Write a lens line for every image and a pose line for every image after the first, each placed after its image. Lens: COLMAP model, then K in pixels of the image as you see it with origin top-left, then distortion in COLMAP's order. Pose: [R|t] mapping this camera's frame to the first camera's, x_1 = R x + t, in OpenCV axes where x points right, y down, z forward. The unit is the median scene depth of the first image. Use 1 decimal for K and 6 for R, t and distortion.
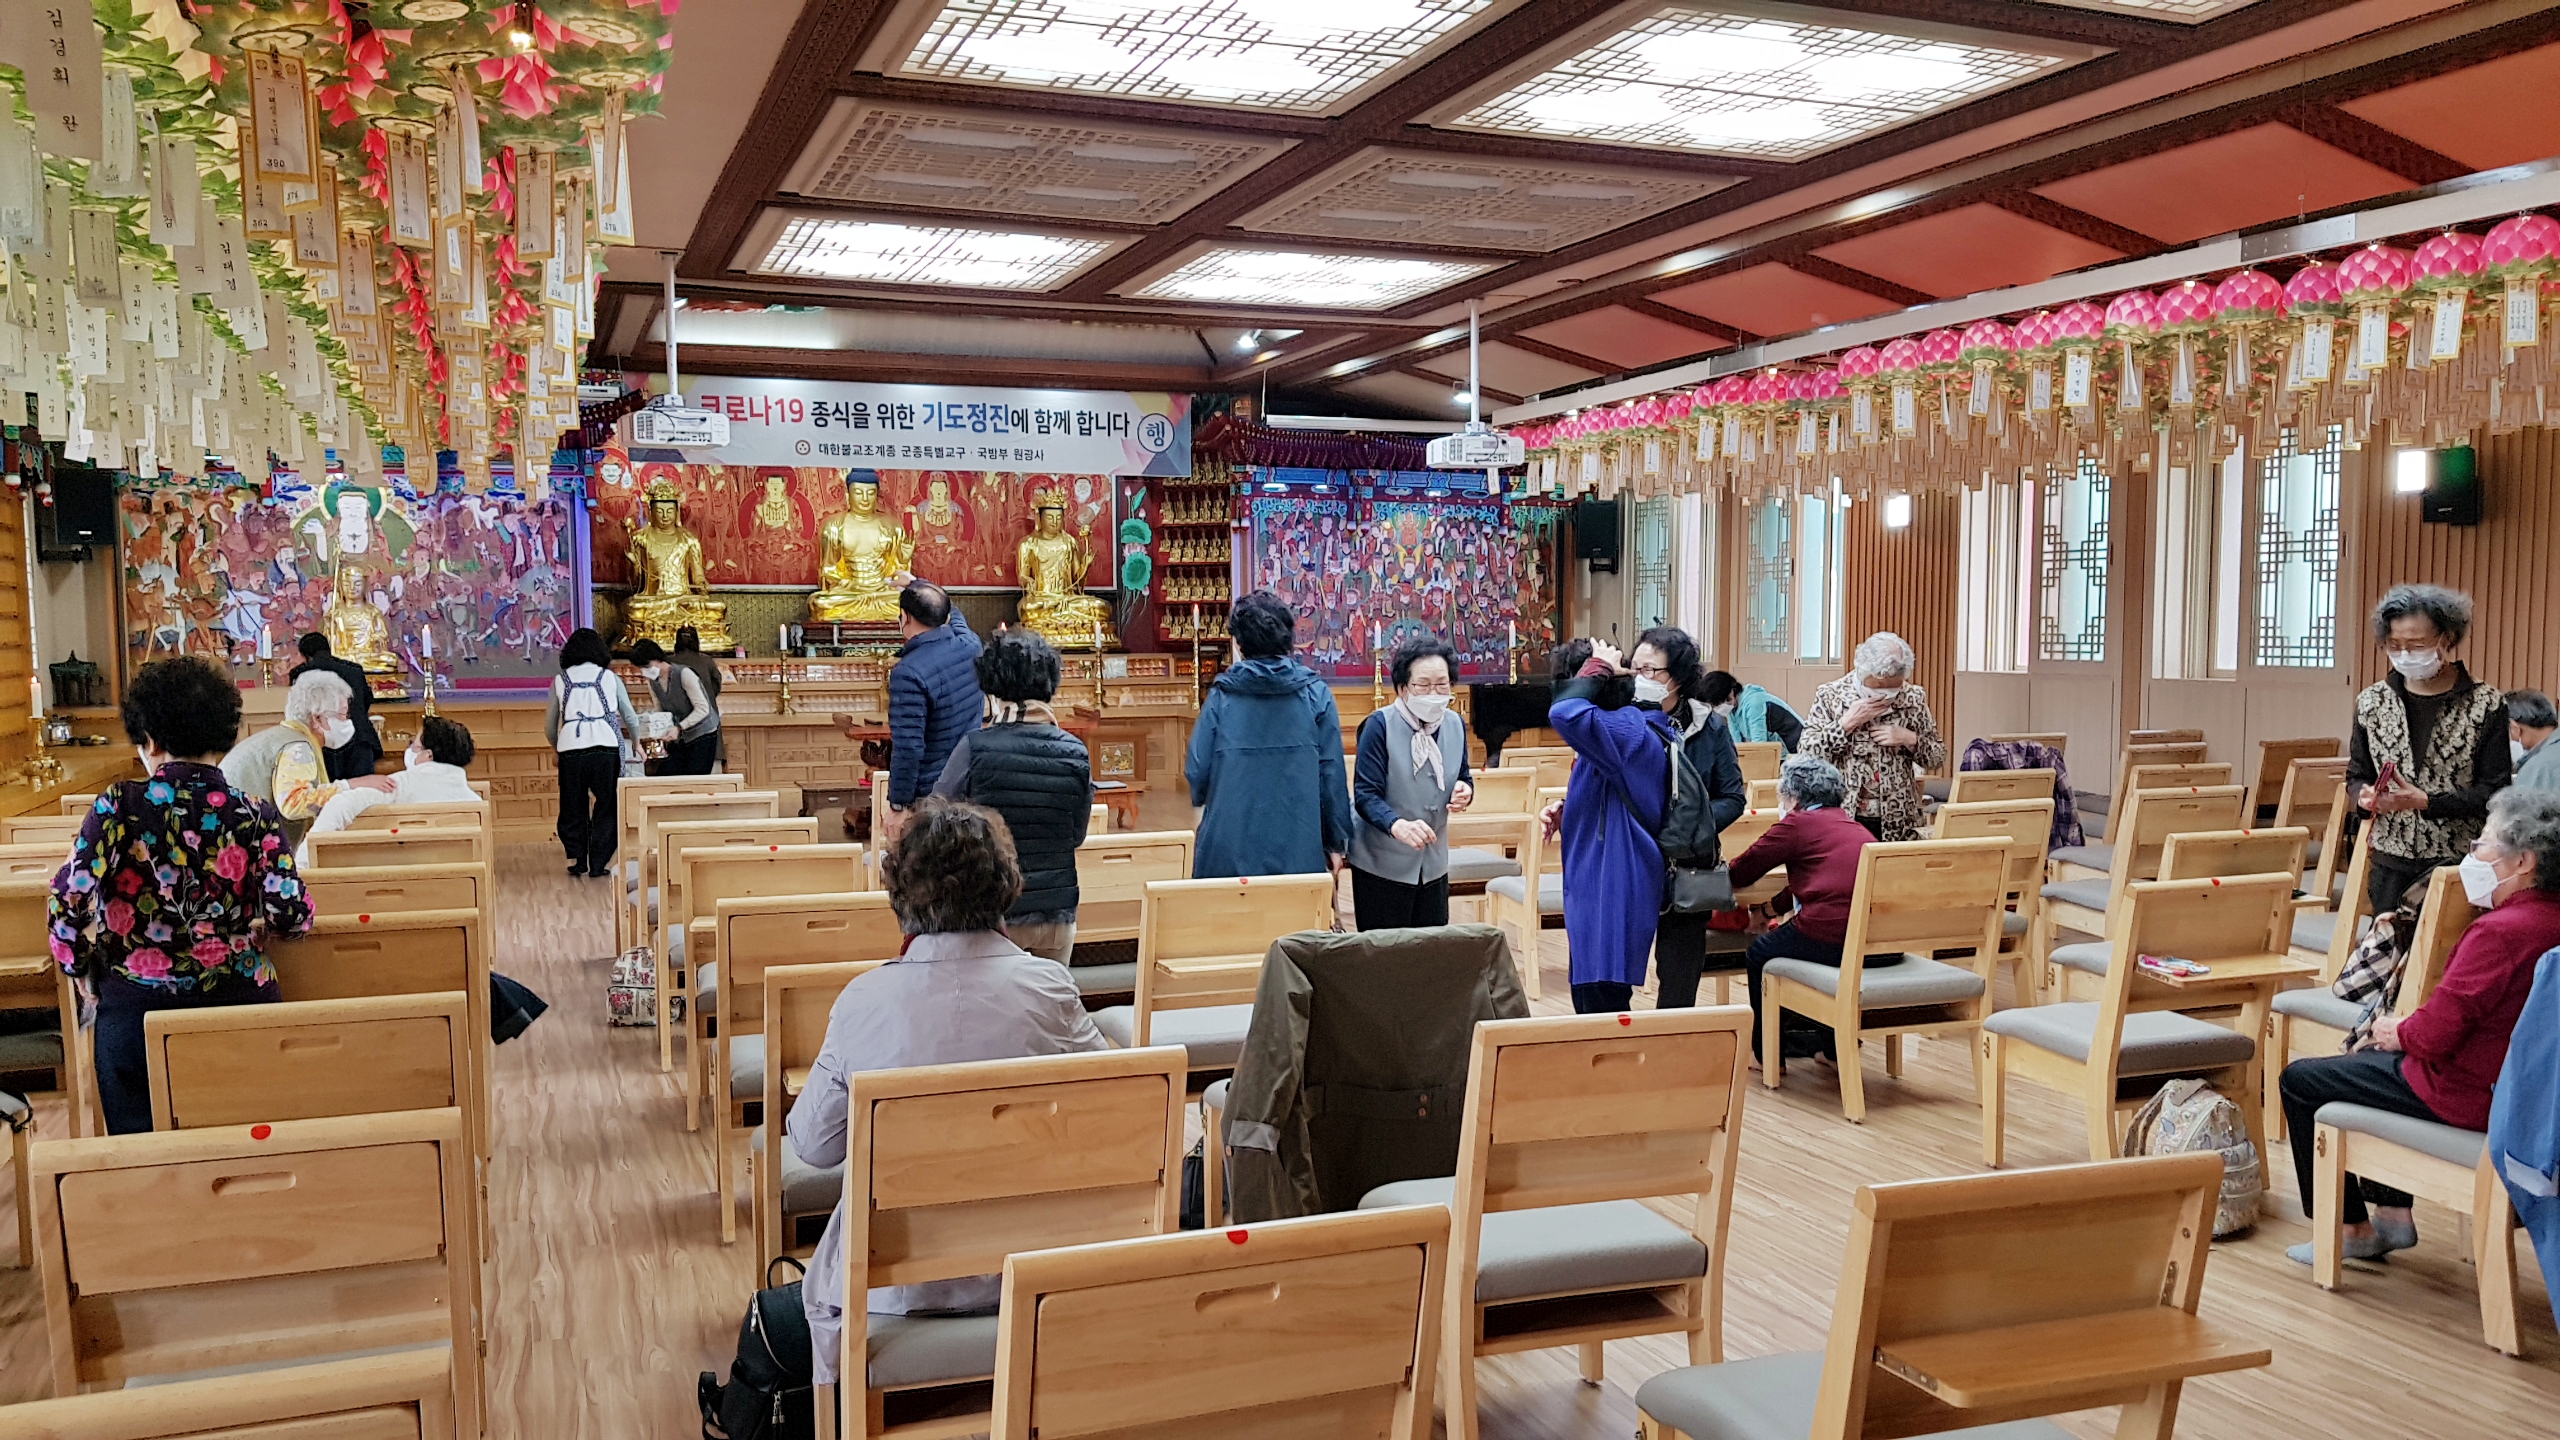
lens RADIAL K [[1955.0, 0, 1280.4], [0, 1955.0, 777.1], [0, 0, 1]] dist [0.071427, -0.119949]
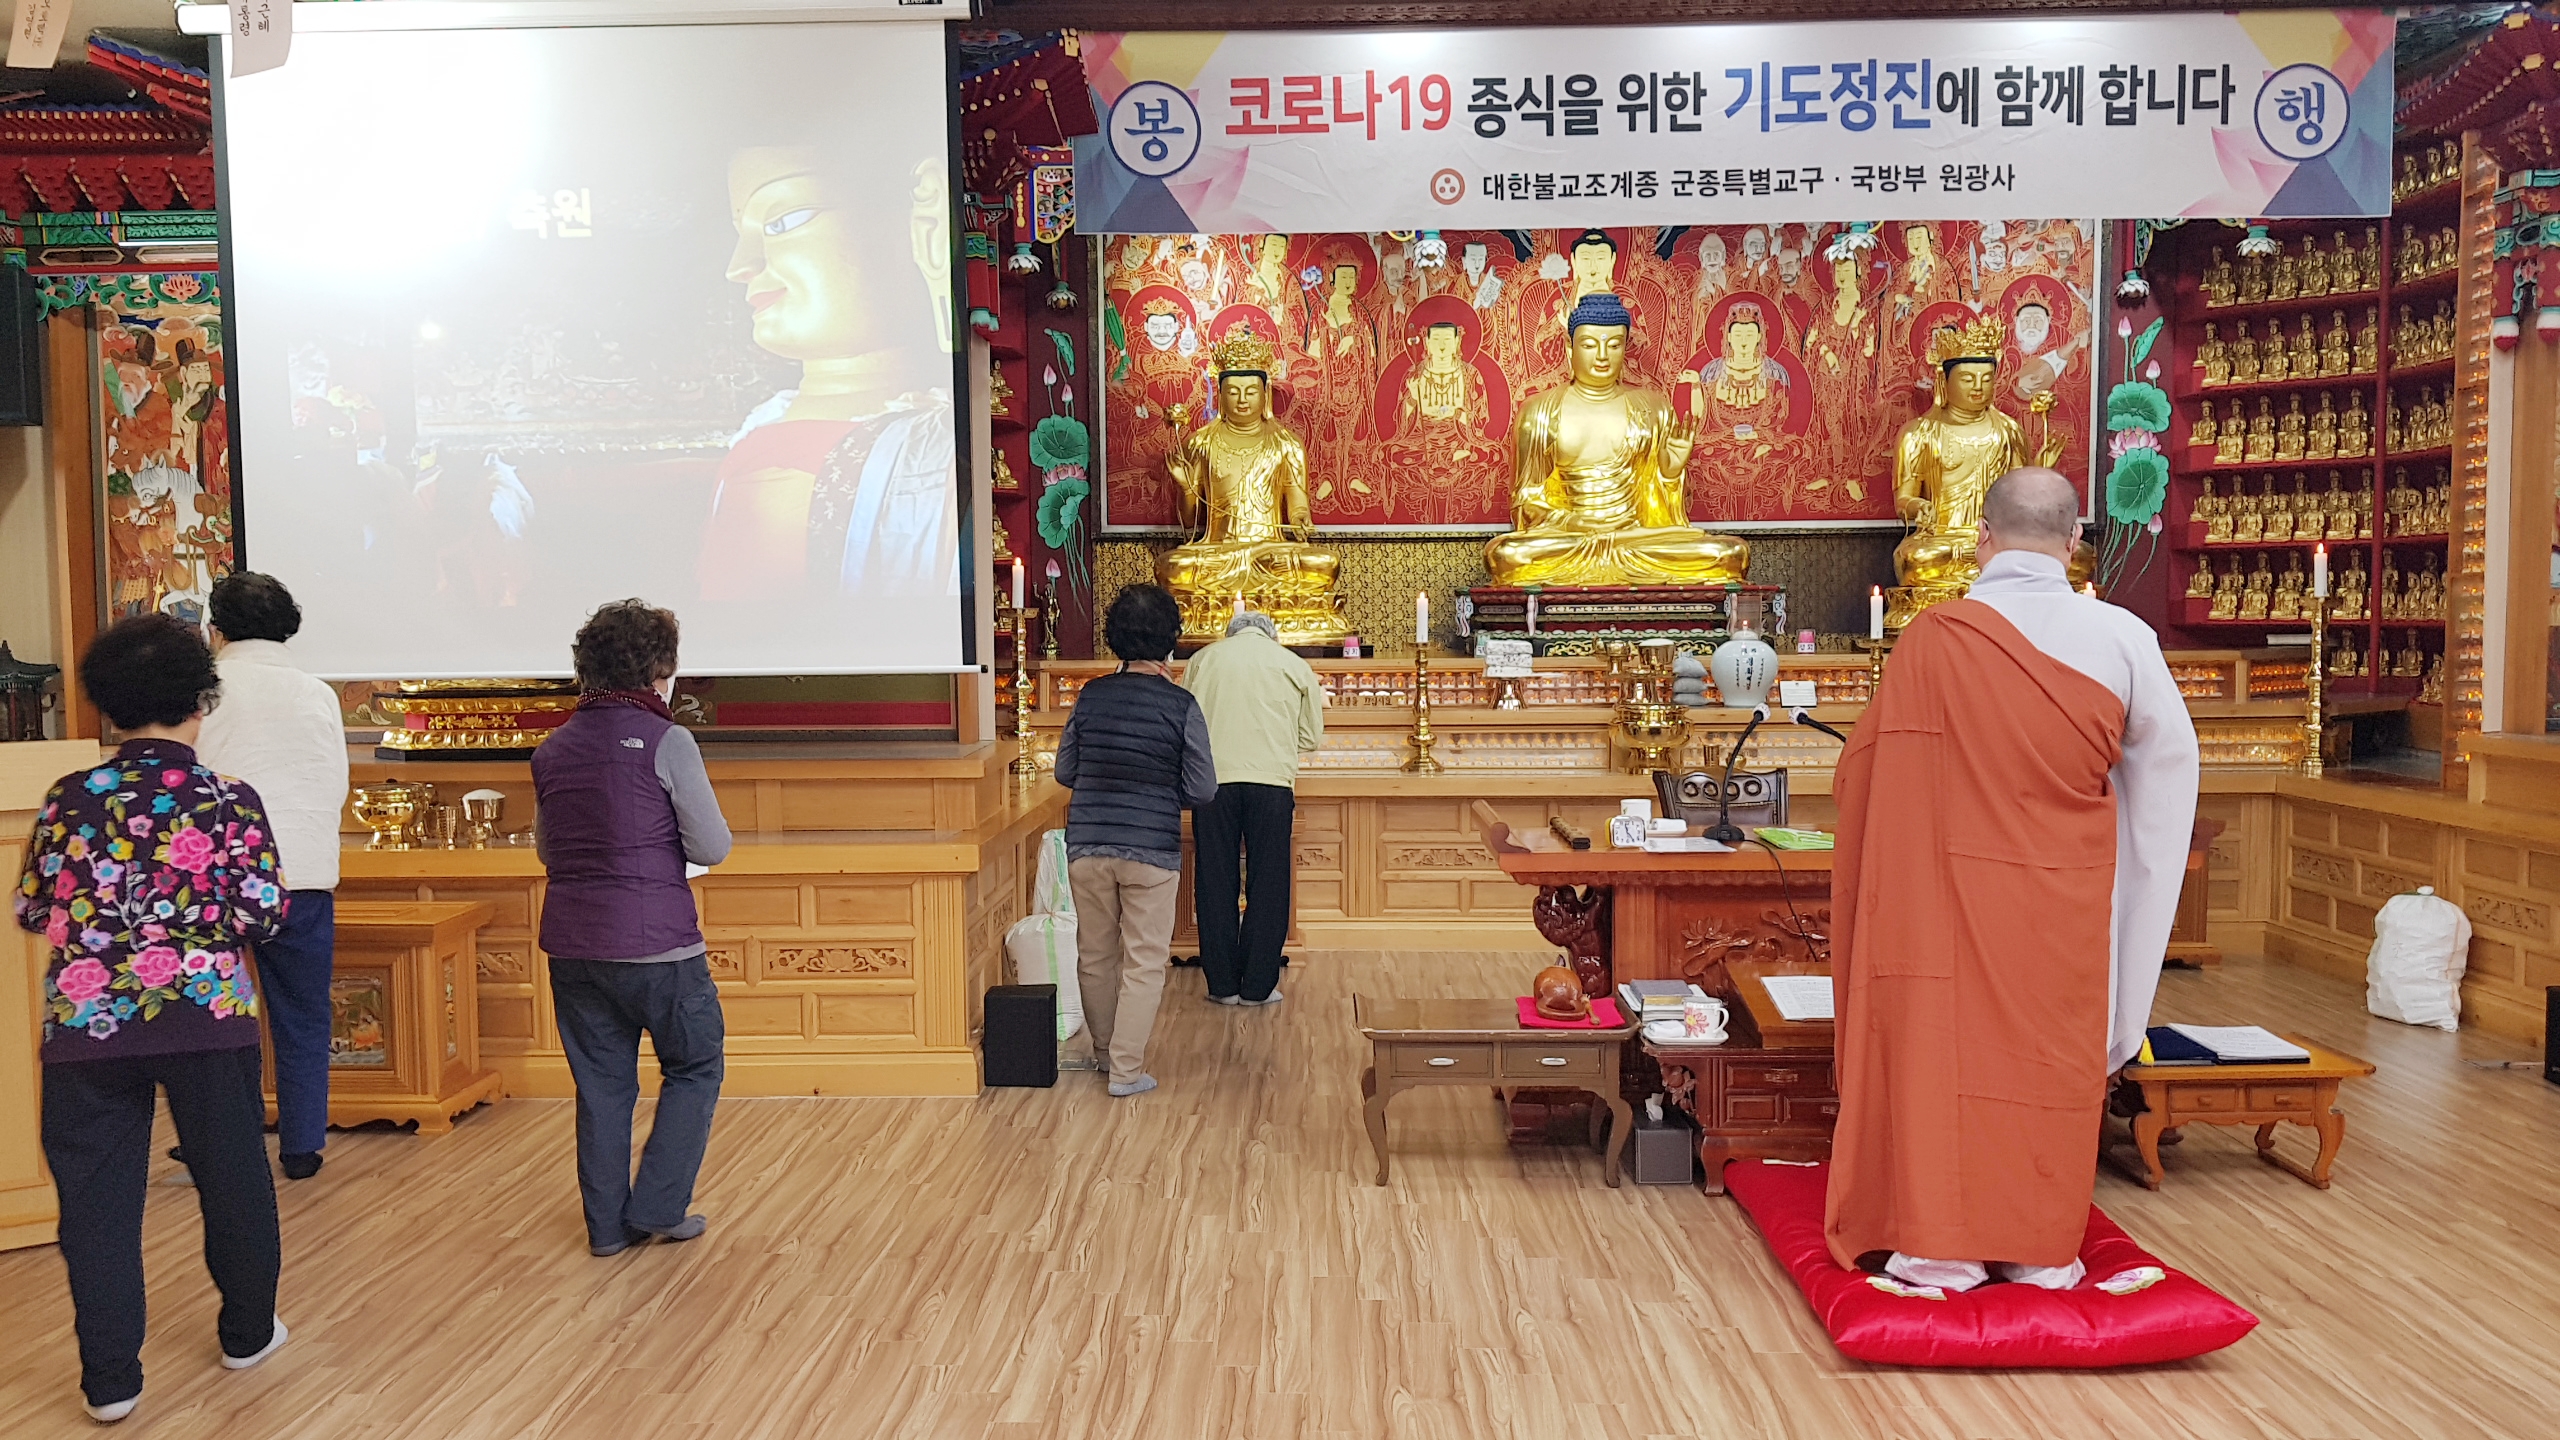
lens RADIAL K [[1955.0, 0, 1252.2], [0, 1955.0, 774.5], [0, 0, 1]] dist [0.071427, -0.119949]
pose [[0.919700, 0.030513, -0.391435, -0.096571], [-0.028731, 0.999533, 0.010410, -0.035068], [0.391570, 0.001672, 0.920147, 0.523679]]
